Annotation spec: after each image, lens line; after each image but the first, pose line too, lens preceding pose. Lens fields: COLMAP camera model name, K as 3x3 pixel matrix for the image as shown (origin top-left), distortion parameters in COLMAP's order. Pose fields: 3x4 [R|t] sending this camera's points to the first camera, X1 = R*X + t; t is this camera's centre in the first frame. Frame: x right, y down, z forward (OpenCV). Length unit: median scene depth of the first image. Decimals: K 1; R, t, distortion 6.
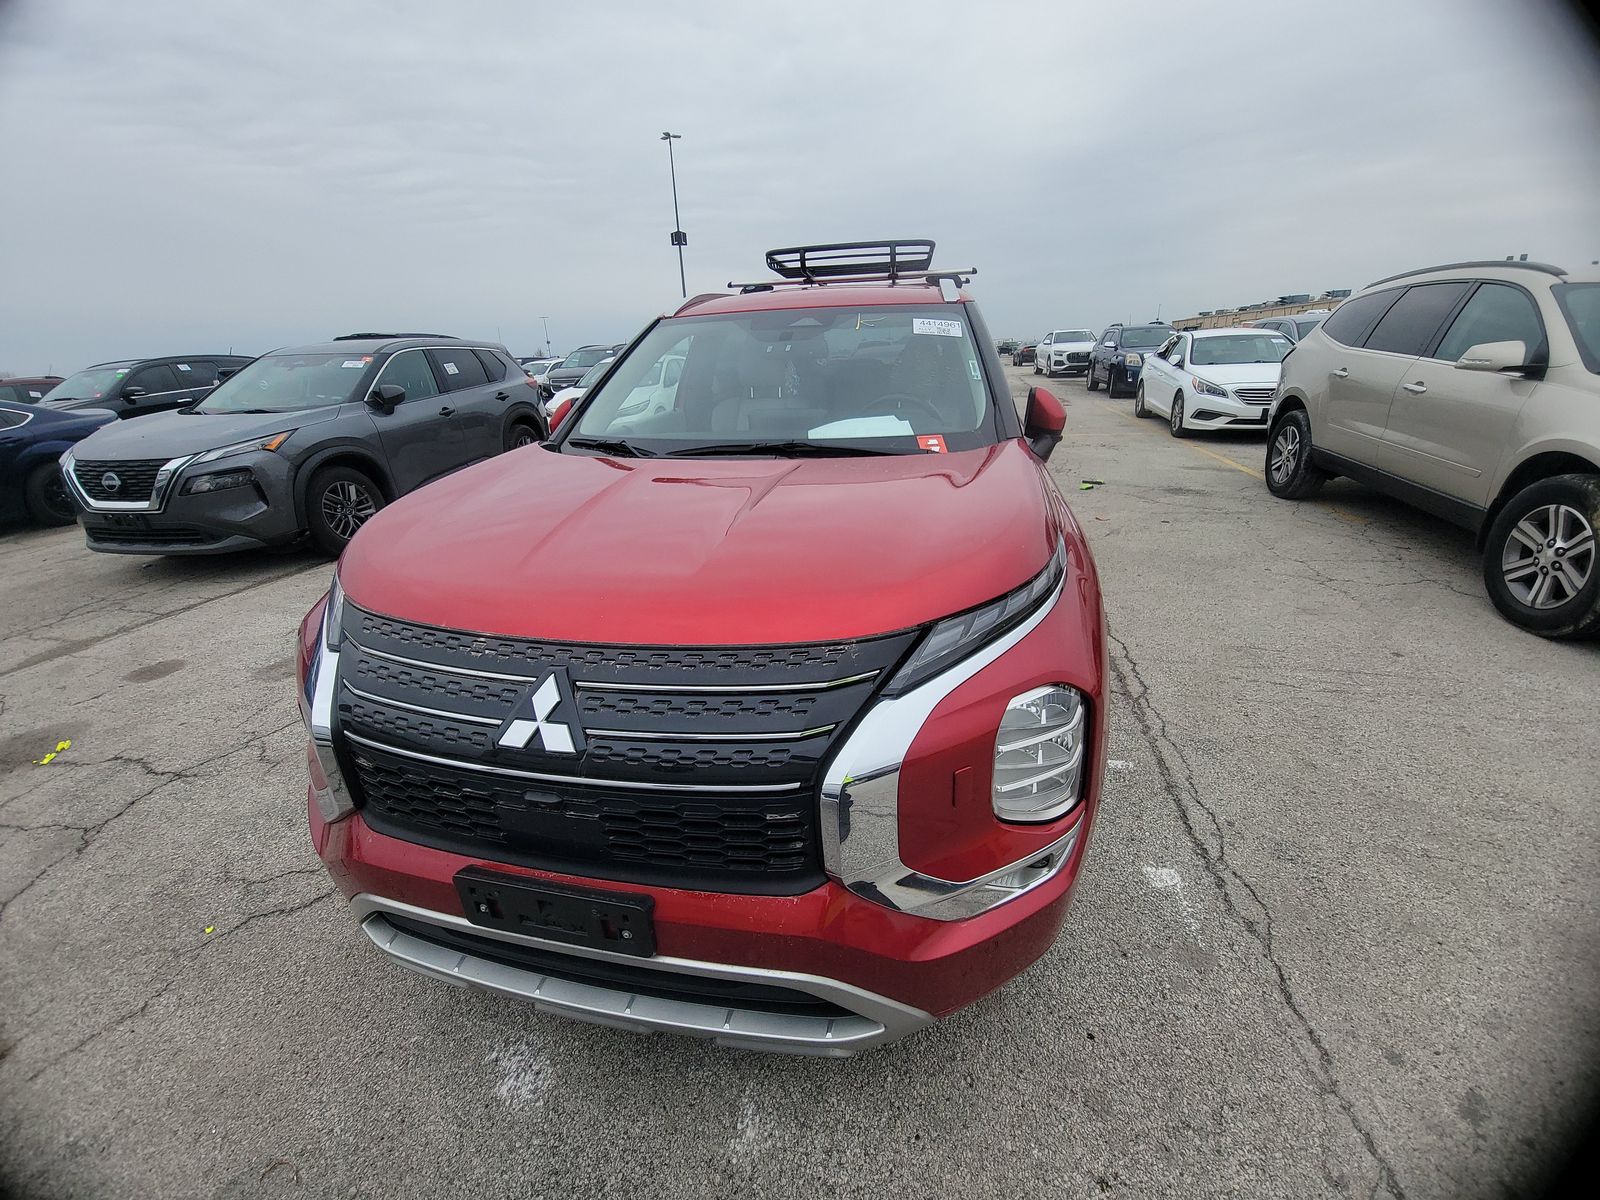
lens RADIAL K [[651.6, 0, 800.0], [0, 651.6, 600.0], [0, 0, 1]] dist [-0.000279, -0.000206]
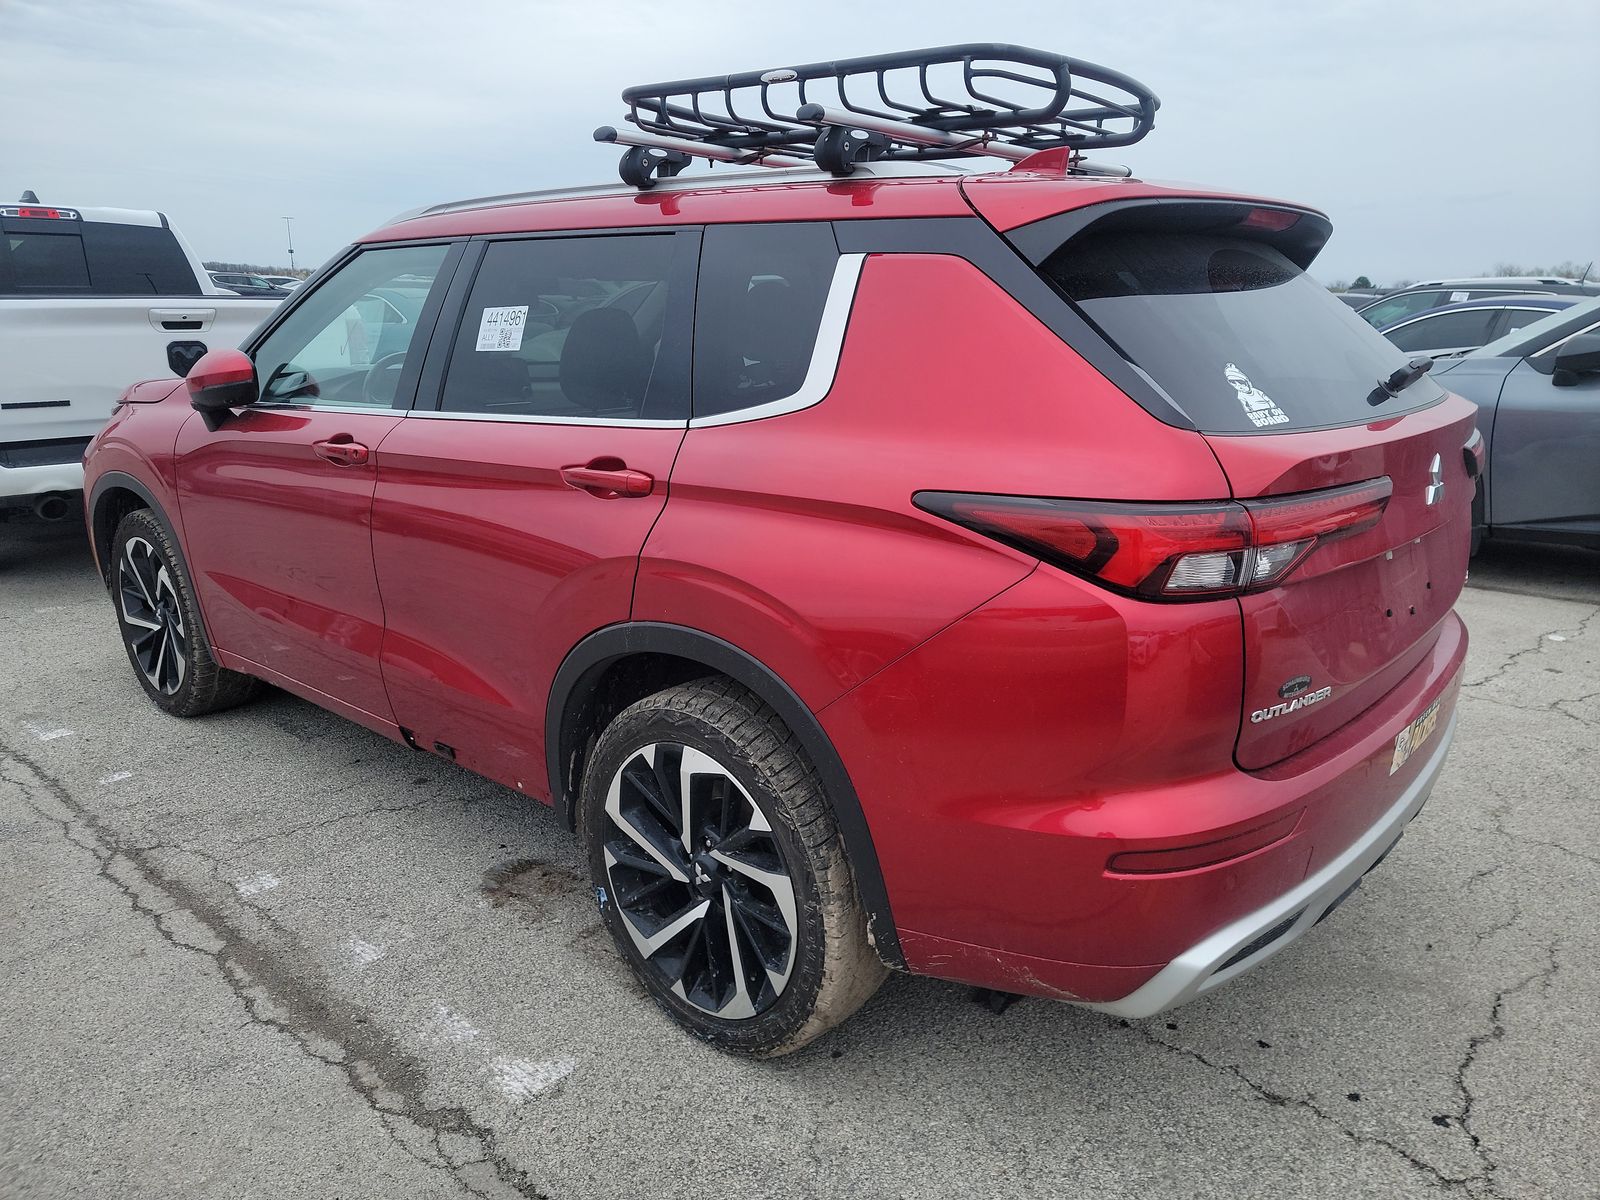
lens RADIAL K [[1129.0, 0, 816.2], [0, 1129.0, 605.5], [0, 0, 1]] dist [0.064018, -0.046051]
pose [[-0.476006, 0.267097, -0.837900, 1.028278], [-0.311360, 0.839869, 0.444606, -0.726284], [0.822480, 0.472524, -0.316620, 1.739651]]
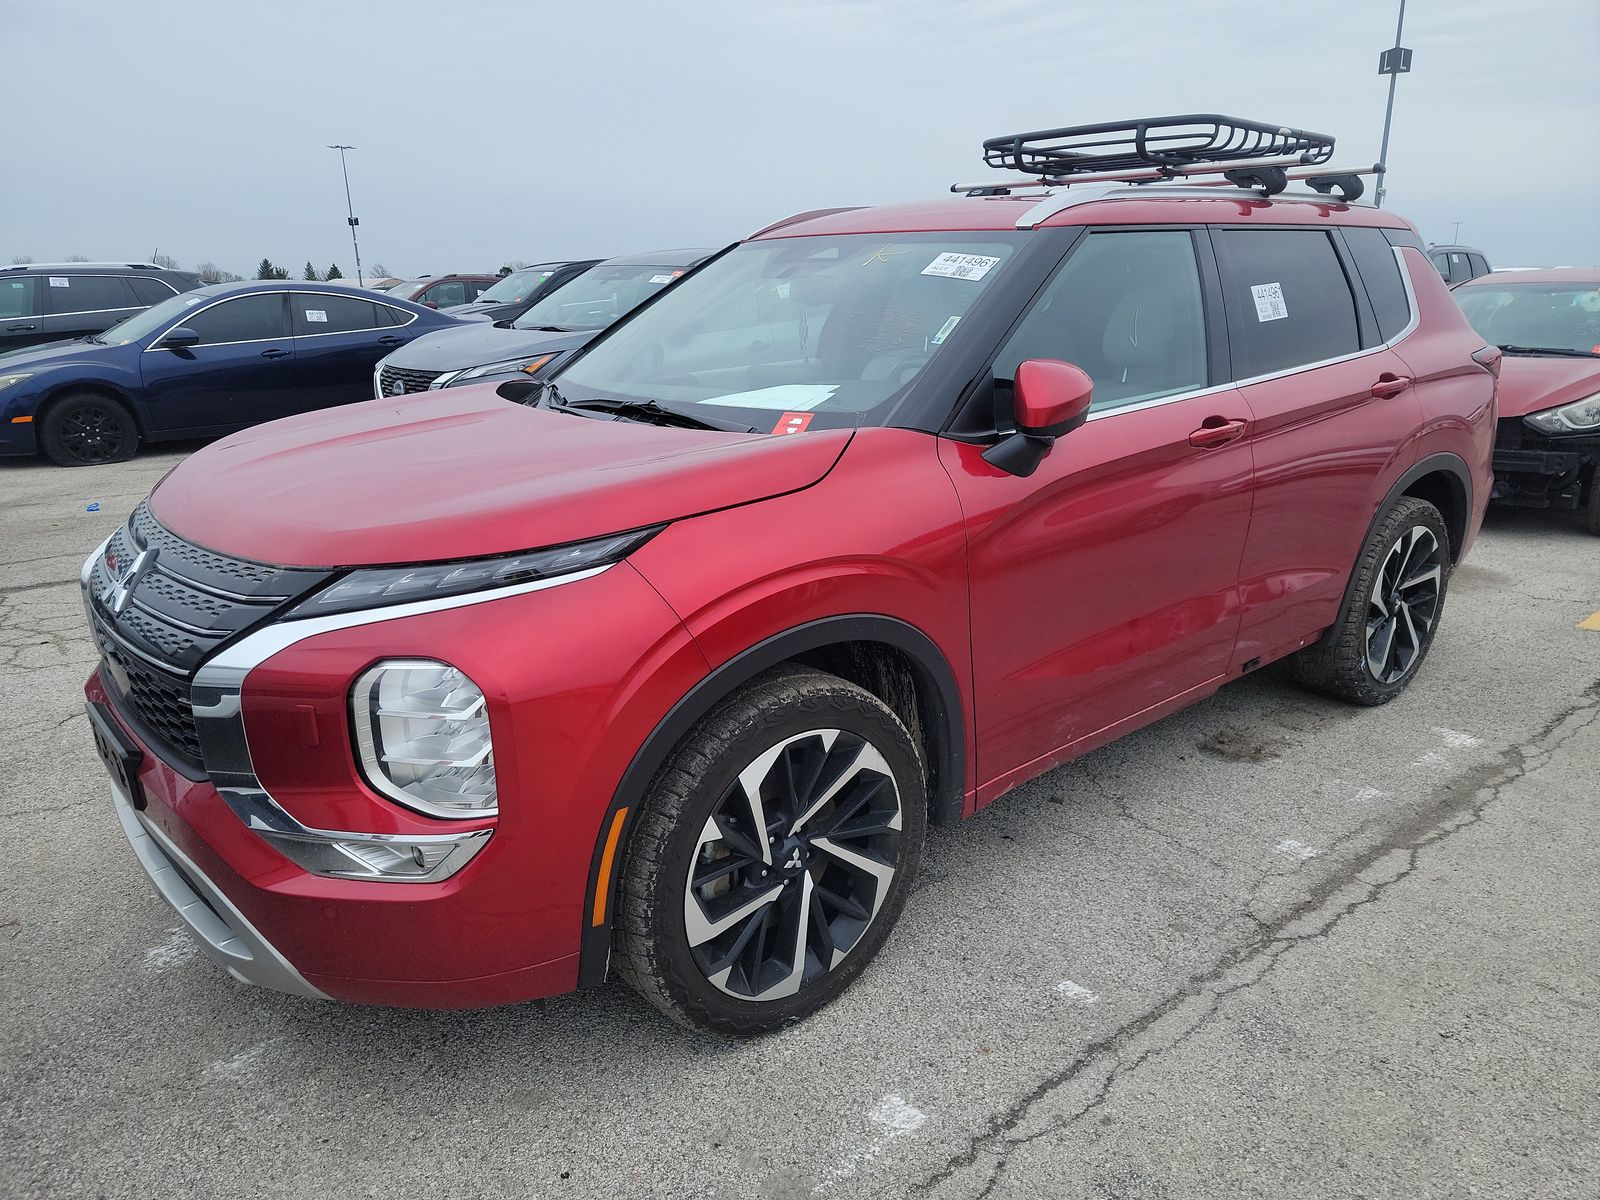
lens RADIAL K [[1129.0, 0, 816.2], [0, 1129.0, 605.5], [0, 0, 1]] dist [0.064018, -0.046051]
pose [[0.806624, 0.193659, -0.558440, 0.666384], [-0.232446, 0.972608, 0.001535, -0.029173], [0.543440, 0.128569, 0.829544, -0.025350]]
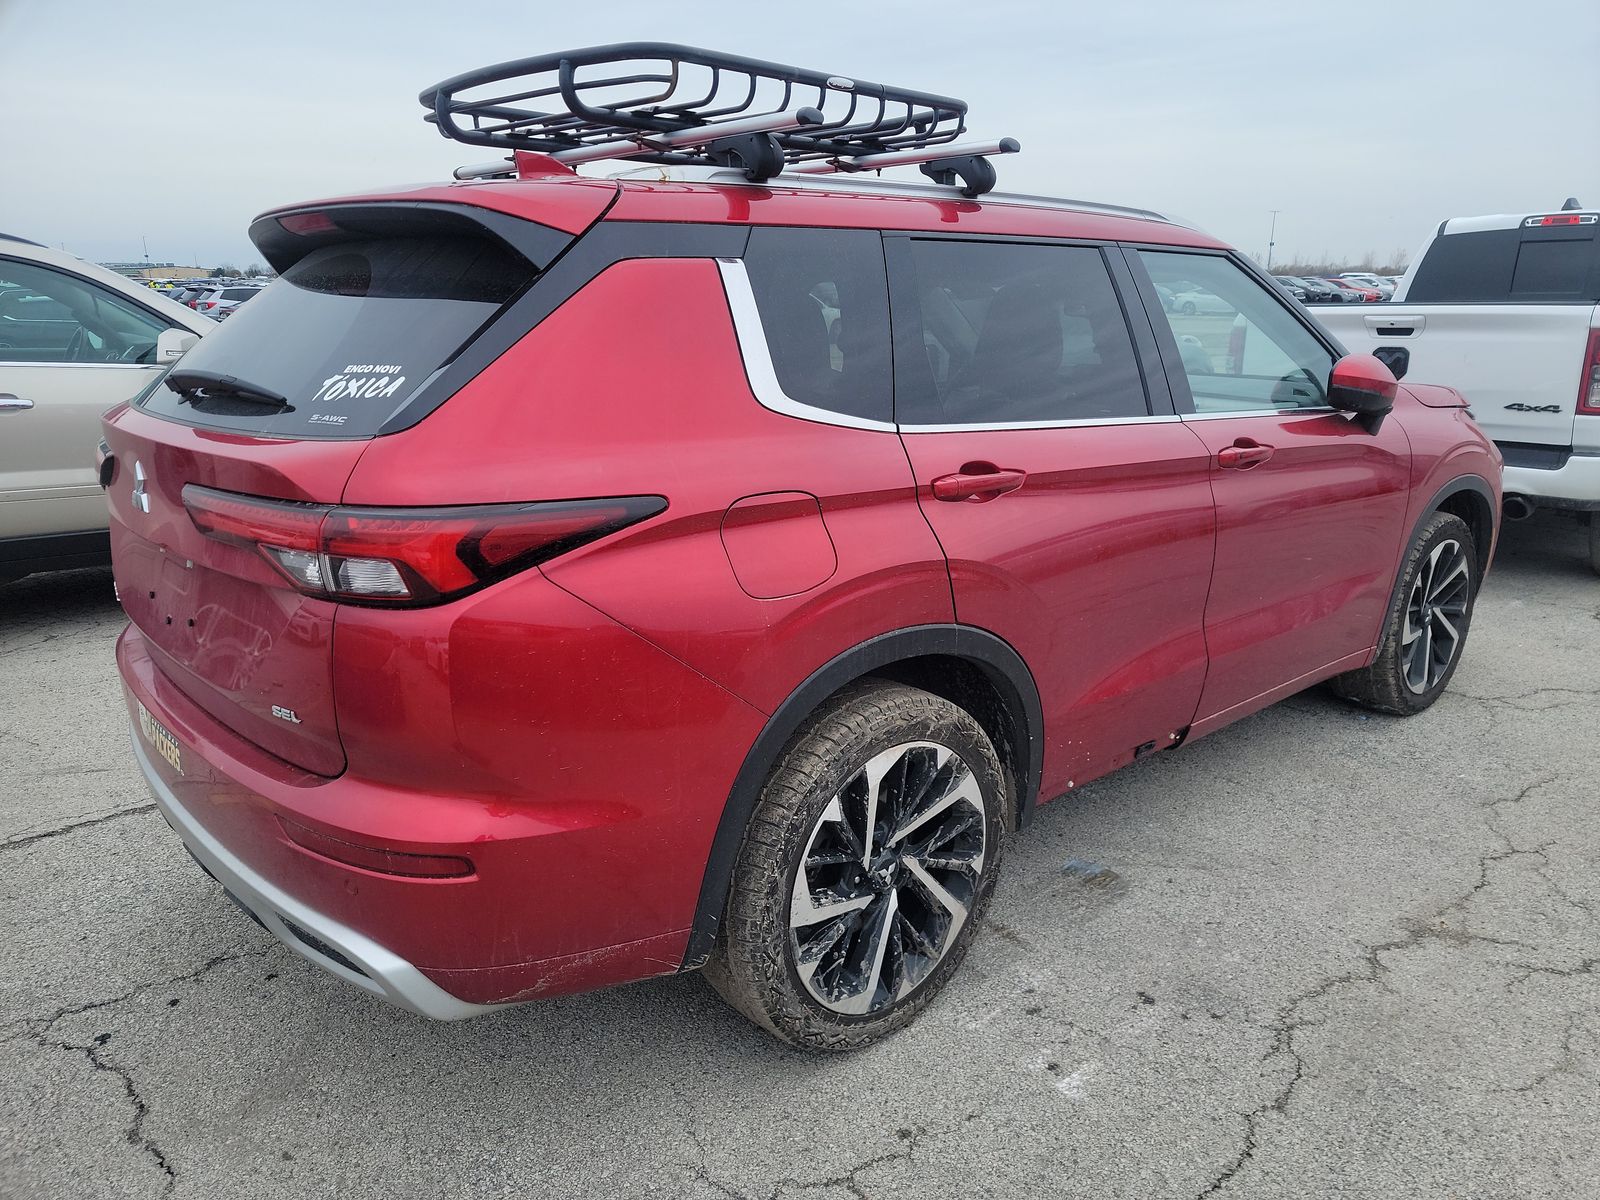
lens RADIAL K [[1129.0, 0, 816.2], [0, 1129.0, 605.5], [0, 0, 1]] dist [0.064018, -0.046051]
pose [[-0.813017, -0.123600, 0.568970, 0.015030], [0.239036, 0.820201, 0.519742, -0.778565], [-0.530910, 0.558563, -0.637293, 1.955099]]
